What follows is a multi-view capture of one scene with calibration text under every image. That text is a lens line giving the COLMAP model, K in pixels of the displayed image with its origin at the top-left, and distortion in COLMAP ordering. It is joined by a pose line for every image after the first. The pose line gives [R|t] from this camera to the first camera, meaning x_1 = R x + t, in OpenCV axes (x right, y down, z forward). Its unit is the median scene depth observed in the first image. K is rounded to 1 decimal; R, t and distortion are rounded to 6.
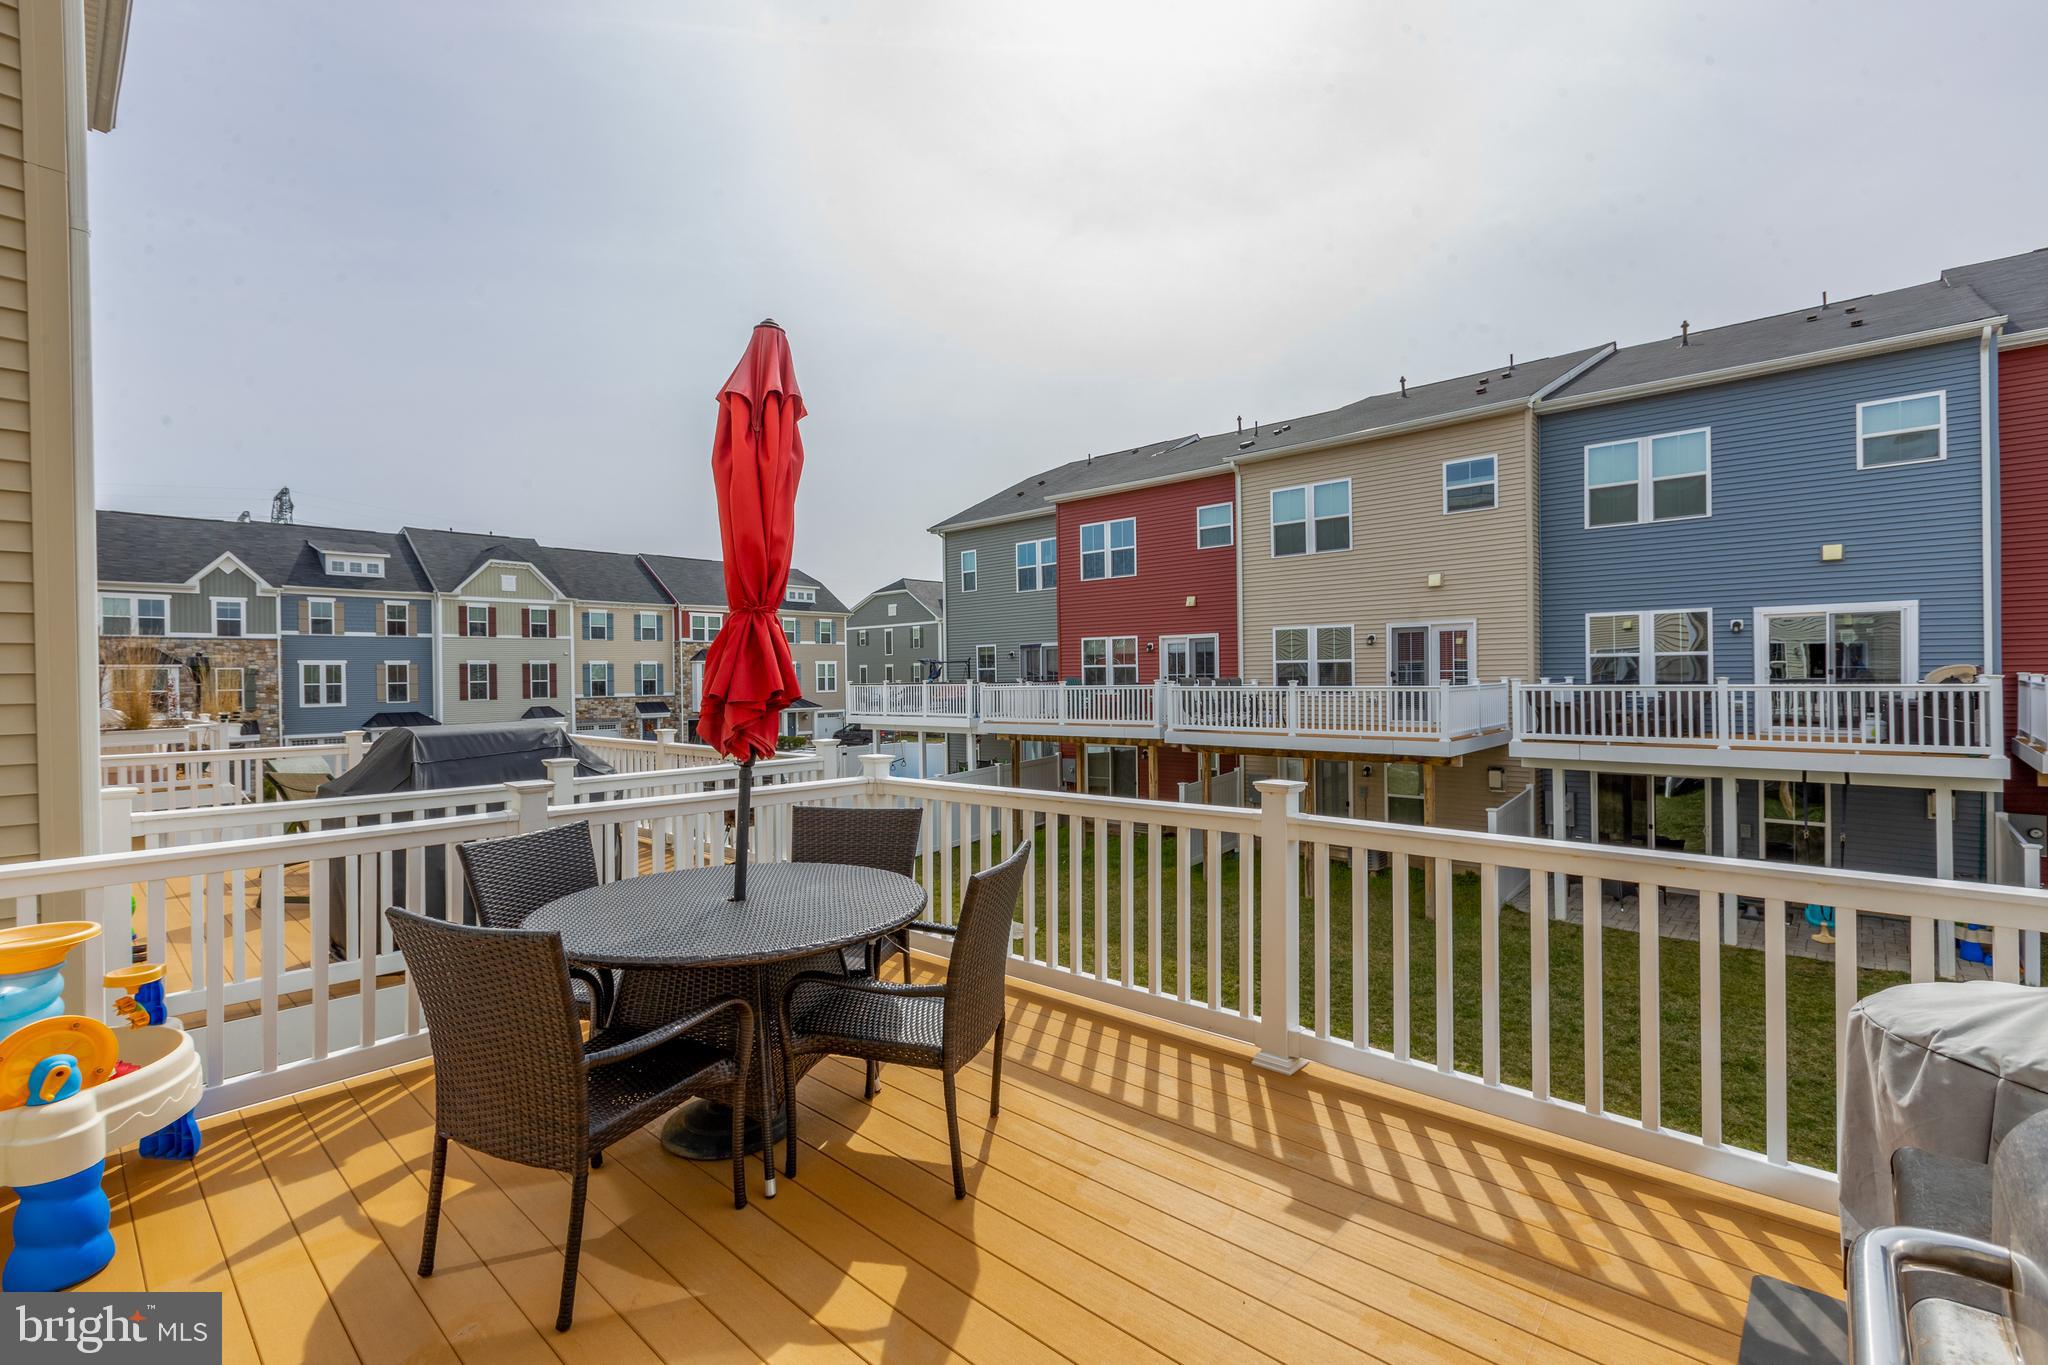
lens RADIAL K [[910.4, 0, 1030.0], [0, 910.4, 685.0], [0, 0, 1]] dist [0.004867, -0.002061]
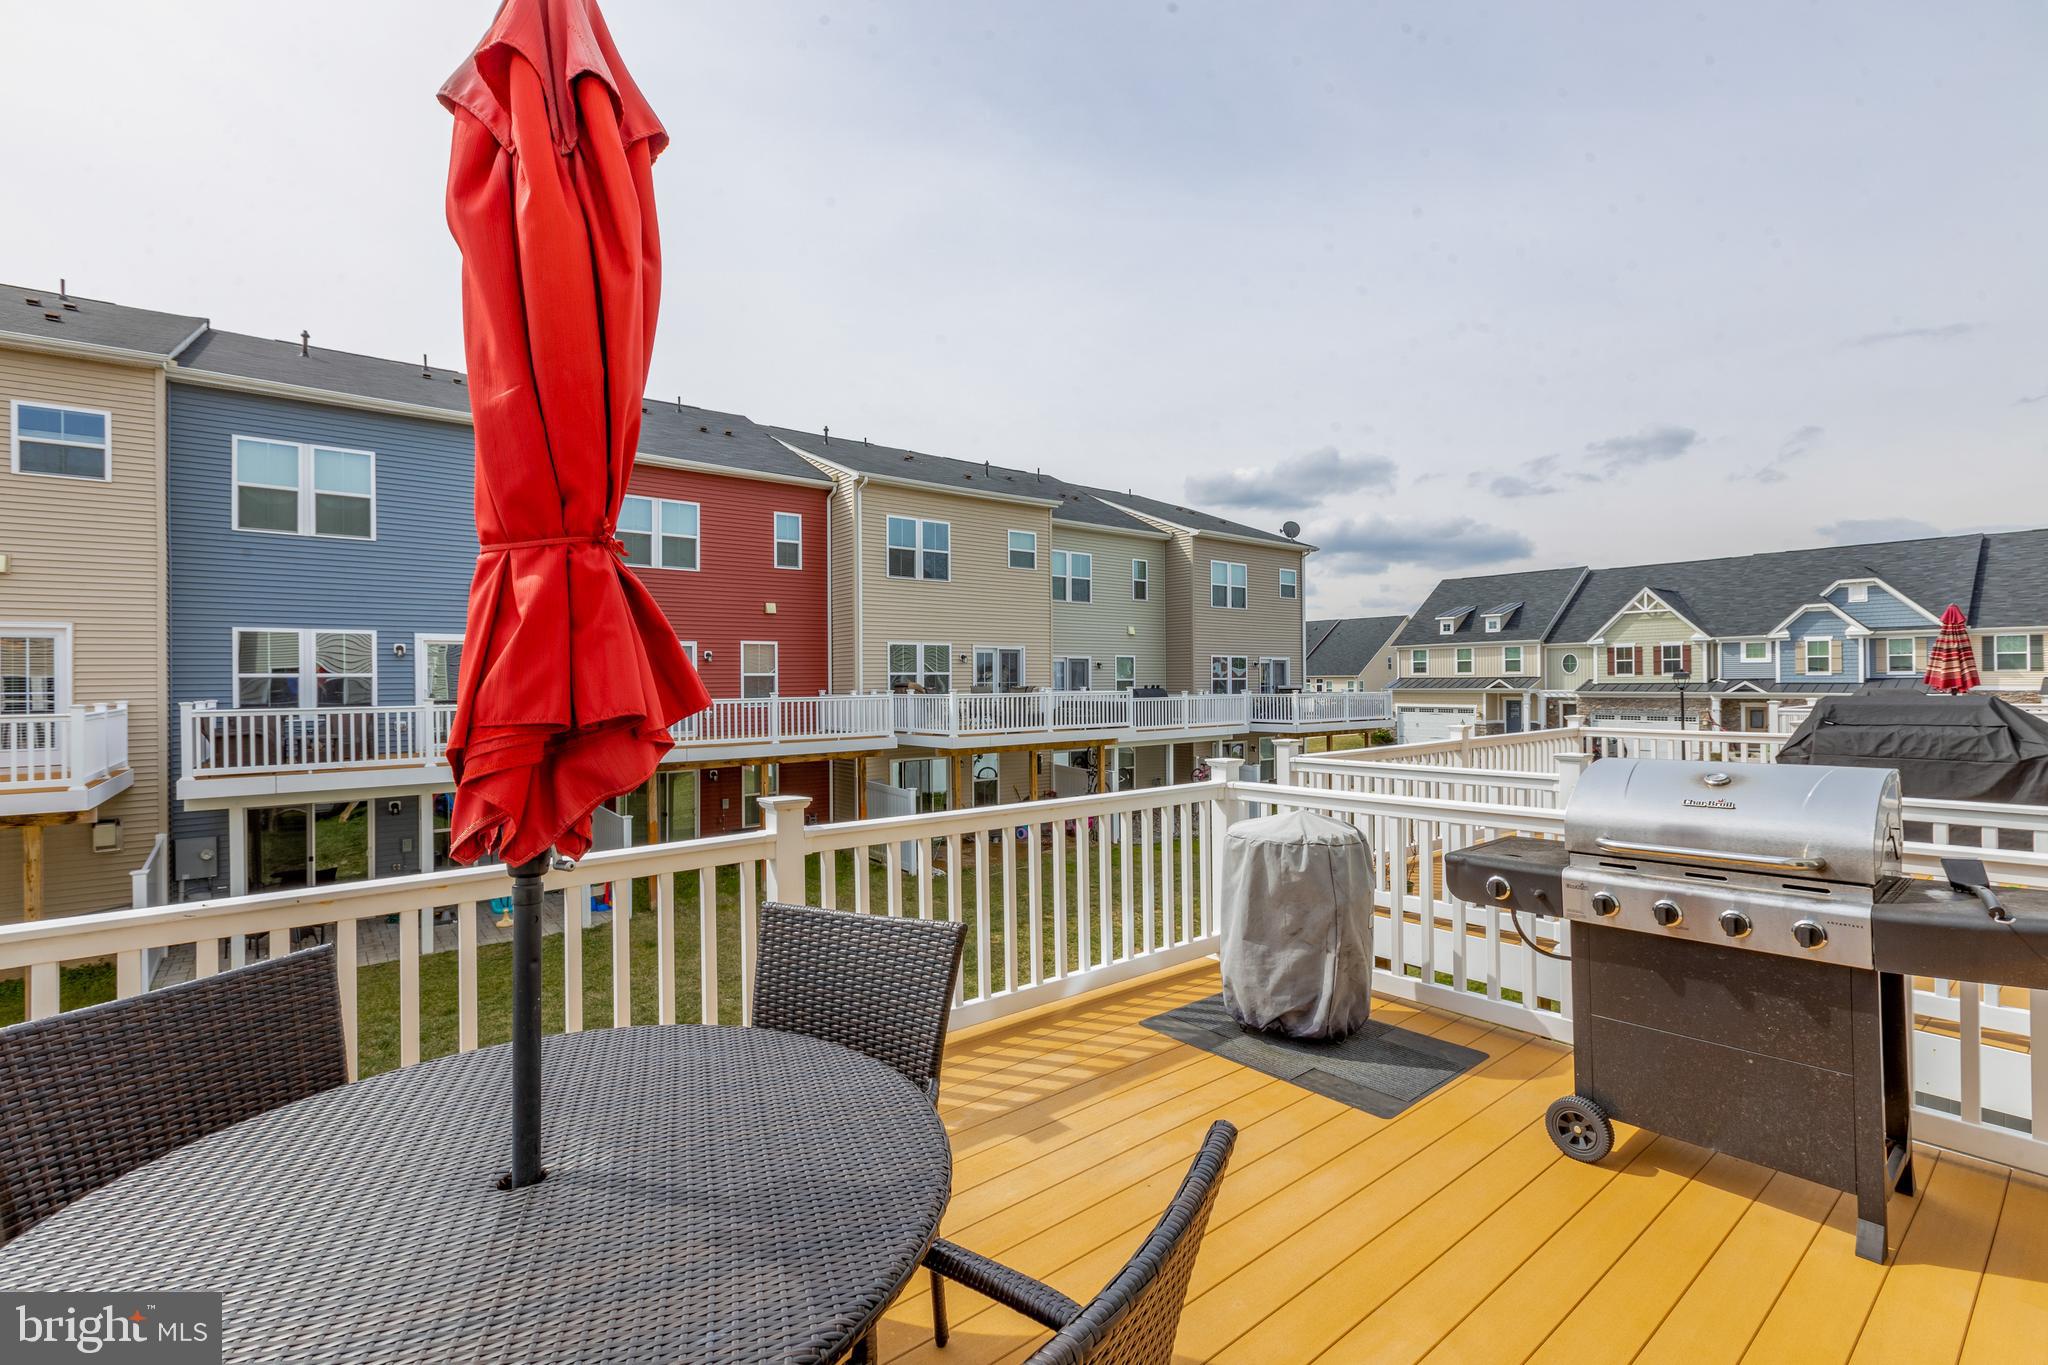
lens RADIAL K [[910.4, 0, 1028.2], [0, 910.4, 678.3], [0, 0, 1]] dist [0.004867, -0.002061]
pose [[0.151822, 0.016797, 0.988265, -0.157599], [0.017486, 0.999653, -0.019677, 0.000772], [-0.988253, 0.020268, 0.151476, 0.145985]]
